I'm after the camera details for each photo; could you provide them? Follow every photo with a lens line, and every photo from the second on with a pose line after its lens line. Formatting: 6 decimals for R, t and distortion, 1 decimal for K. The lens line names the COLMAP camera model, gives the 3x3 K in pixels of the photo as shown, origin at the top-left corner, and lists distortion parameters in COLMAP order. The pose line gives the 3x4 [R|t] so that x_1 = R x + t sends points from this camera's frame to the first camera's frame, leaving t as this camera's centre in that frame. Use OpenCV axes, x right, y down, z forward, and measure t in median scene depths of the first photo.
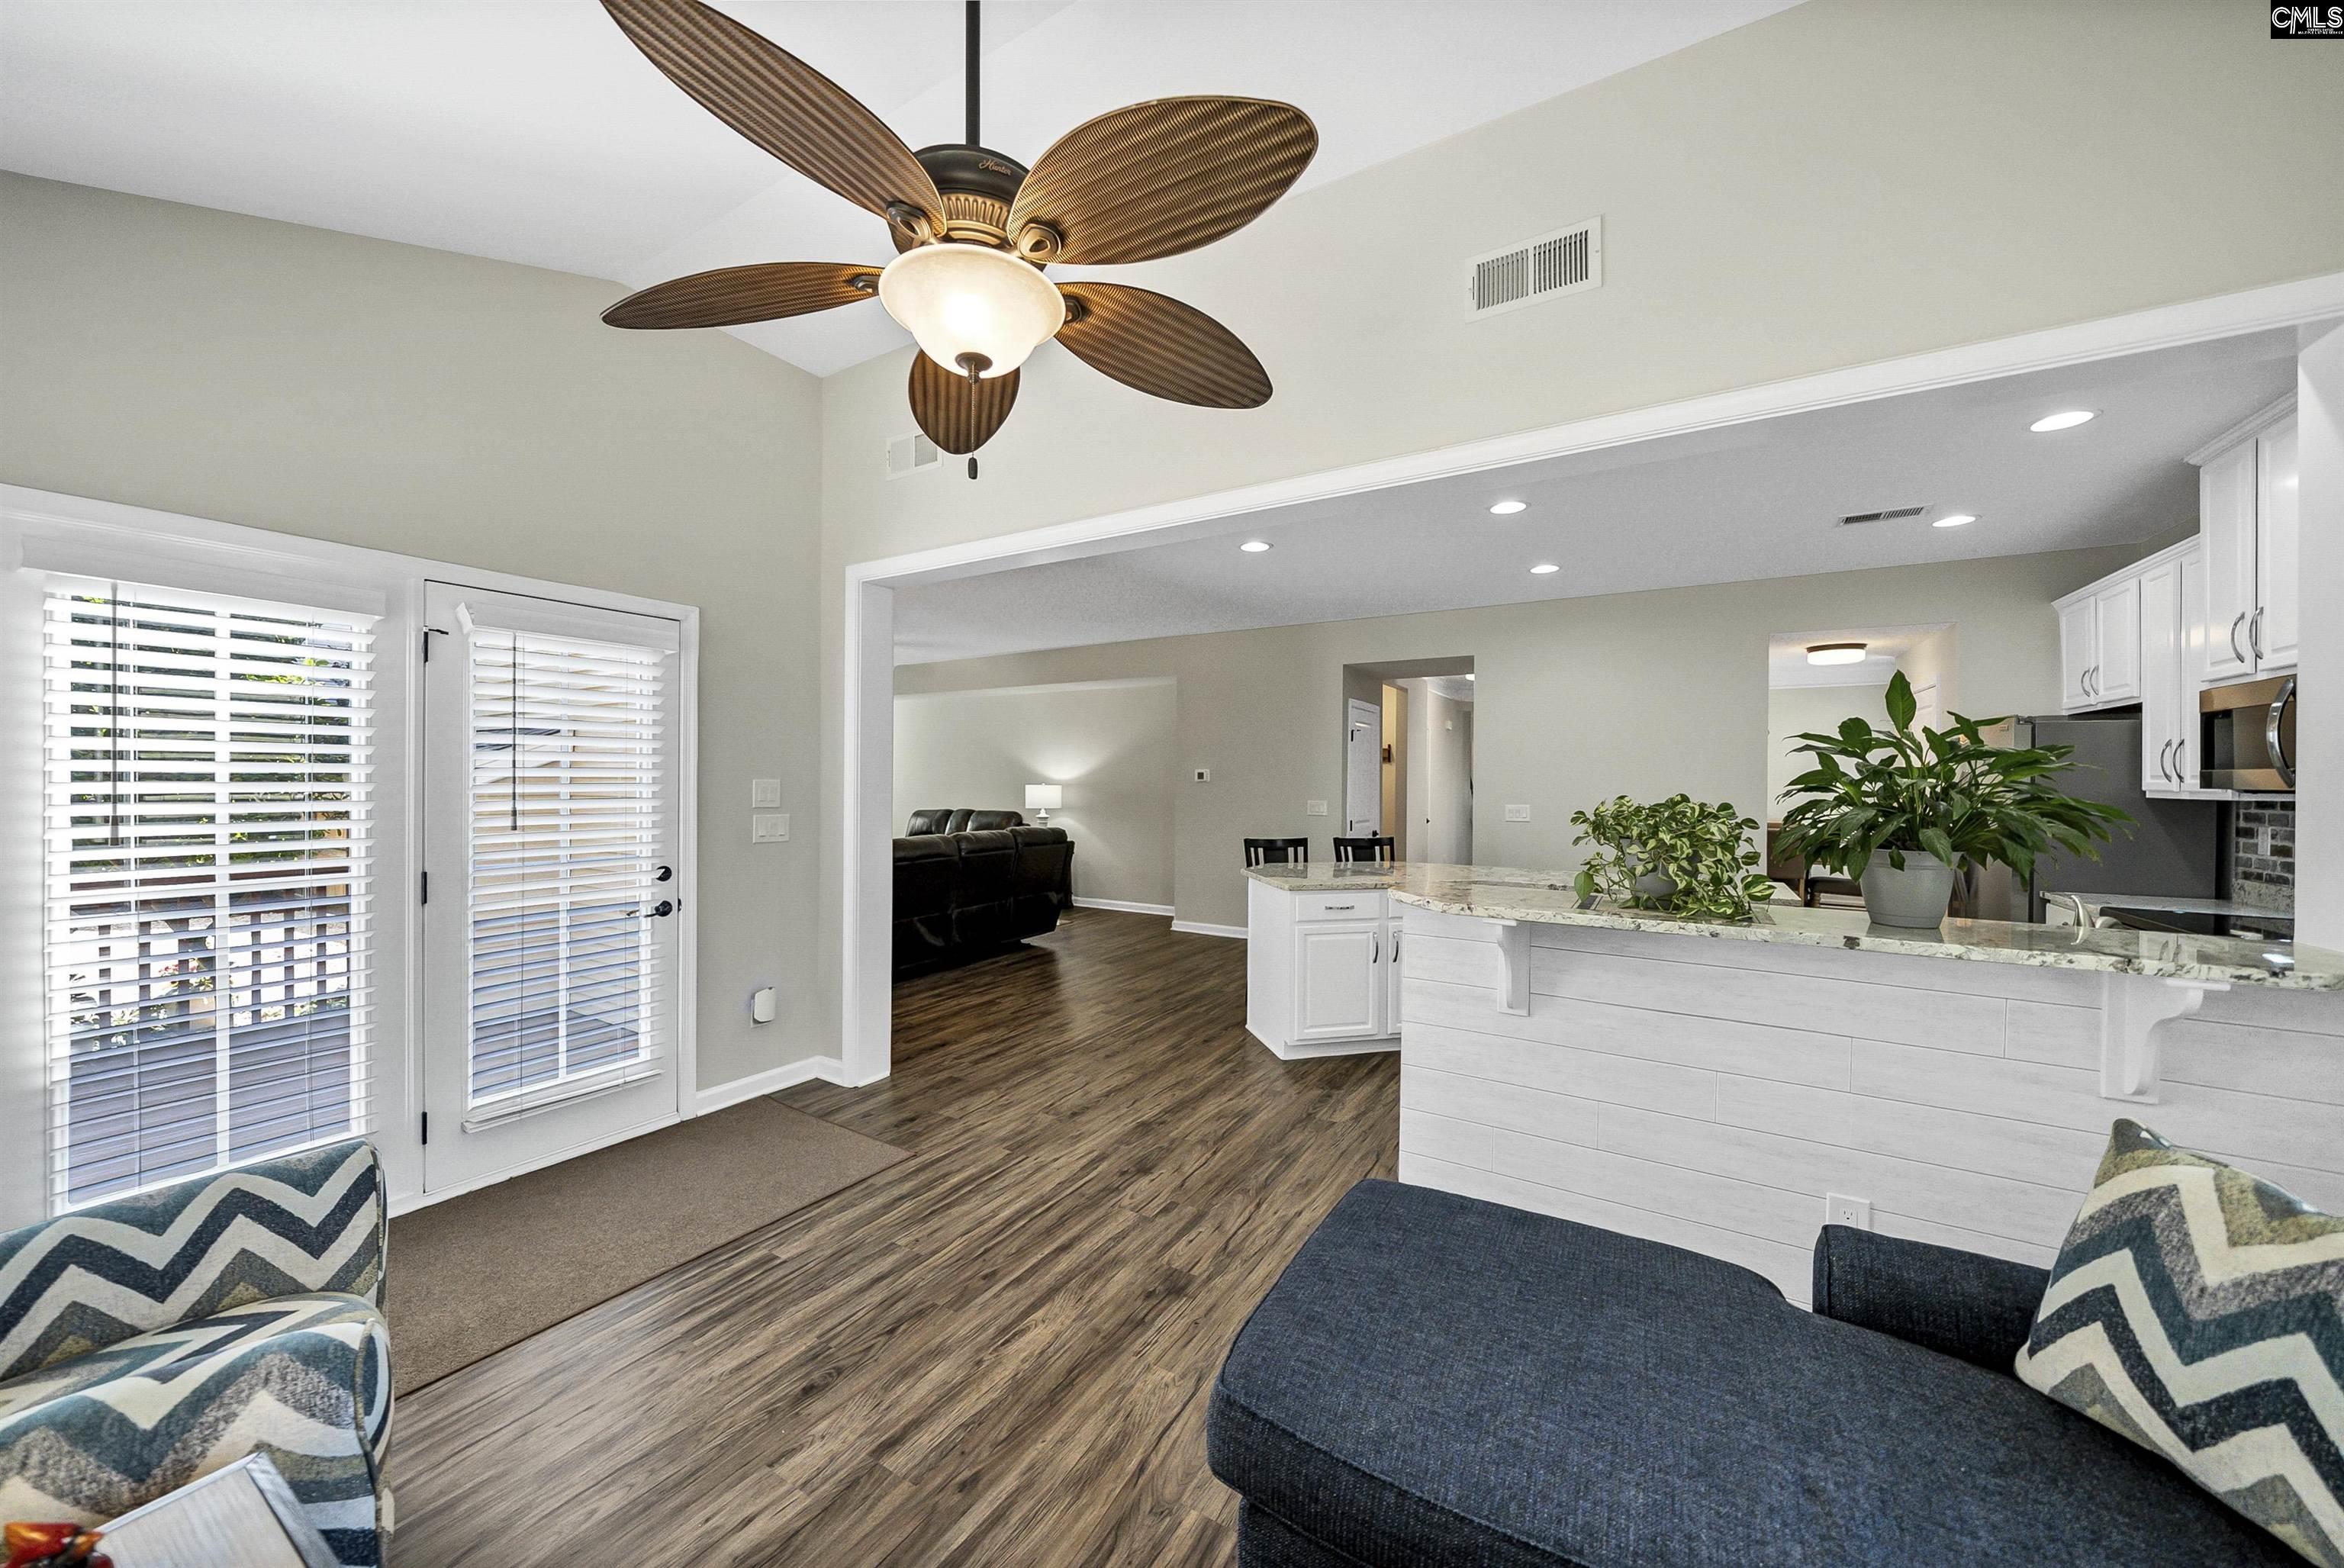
lens RADIAL K [[828.6, 0, 1163.0], [0, 828.6, 779.1], [0, 0, 1]] dist [-0.005832, 0.001763]
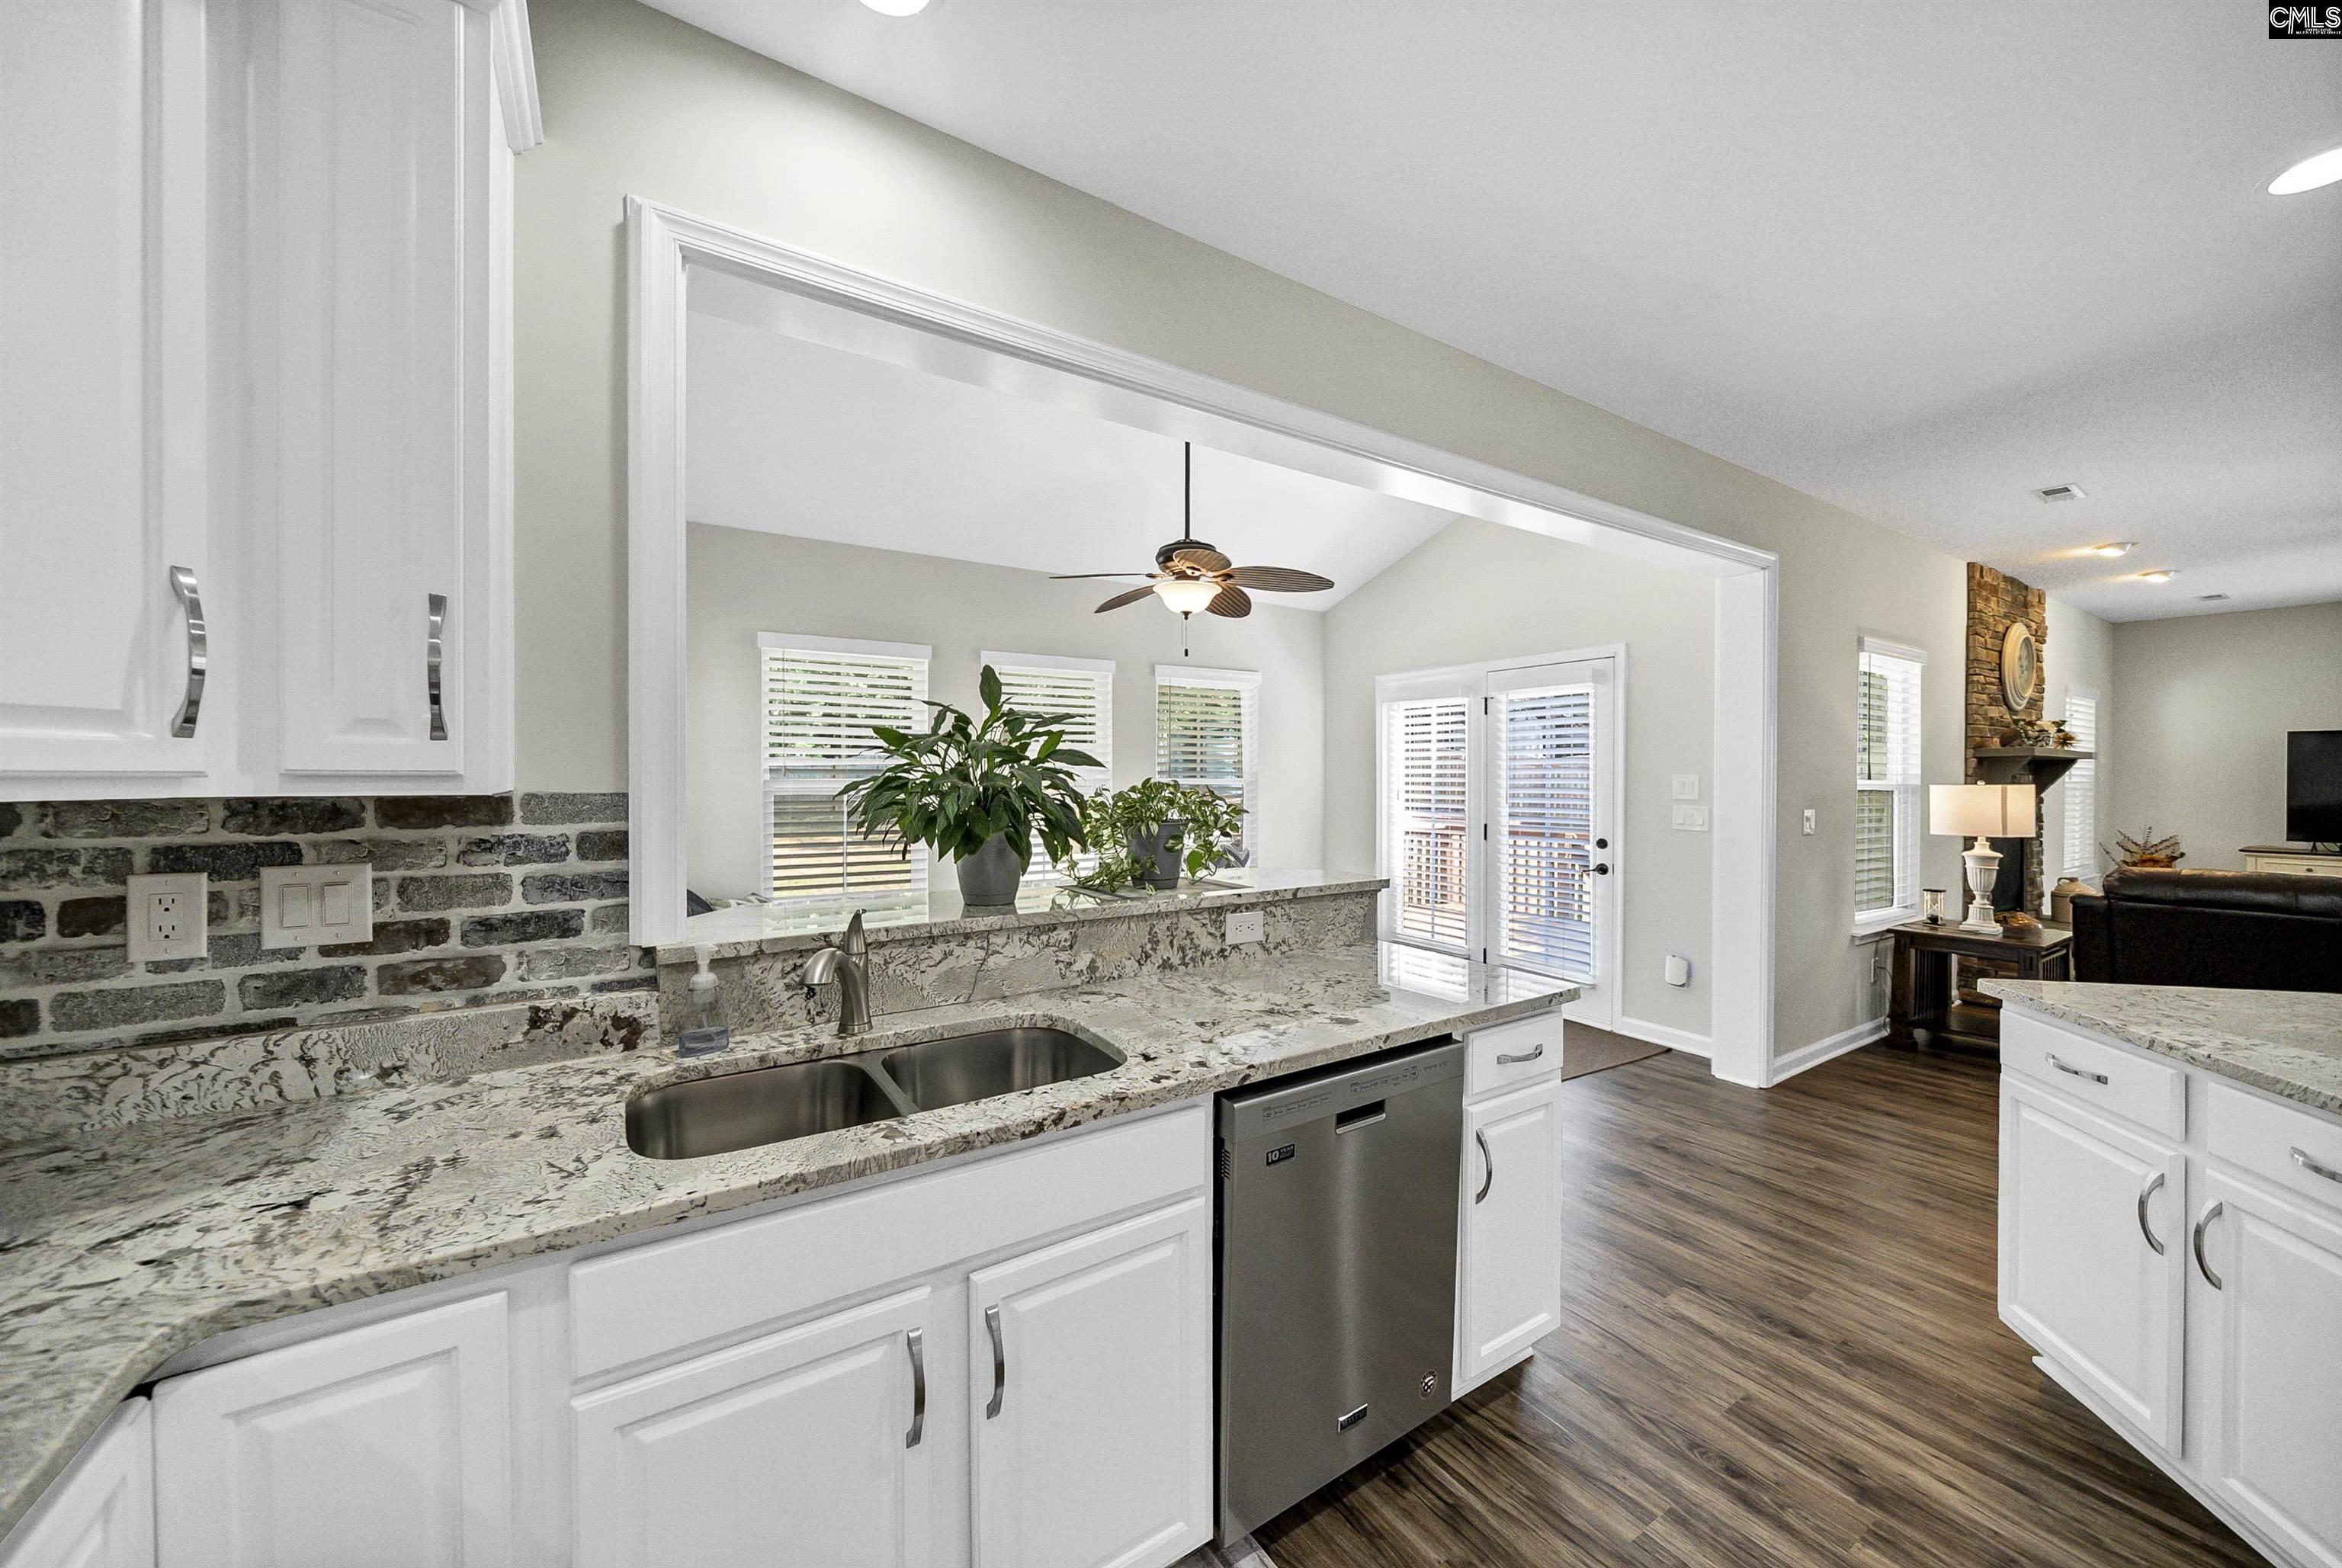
lens RADIAL K [[827.9, 0, 1159.7], [0, 827.9, 776.0], [0, 0, 1]] dist [-0.005832, 0.001763]
pose [[-0.434334, -0.018275, -0.900567, 0.940107], [-0.012360, 0.999821, -0.014328, 0.030537], [0.900667, 0.004907, -0.434482, 0.919257]]
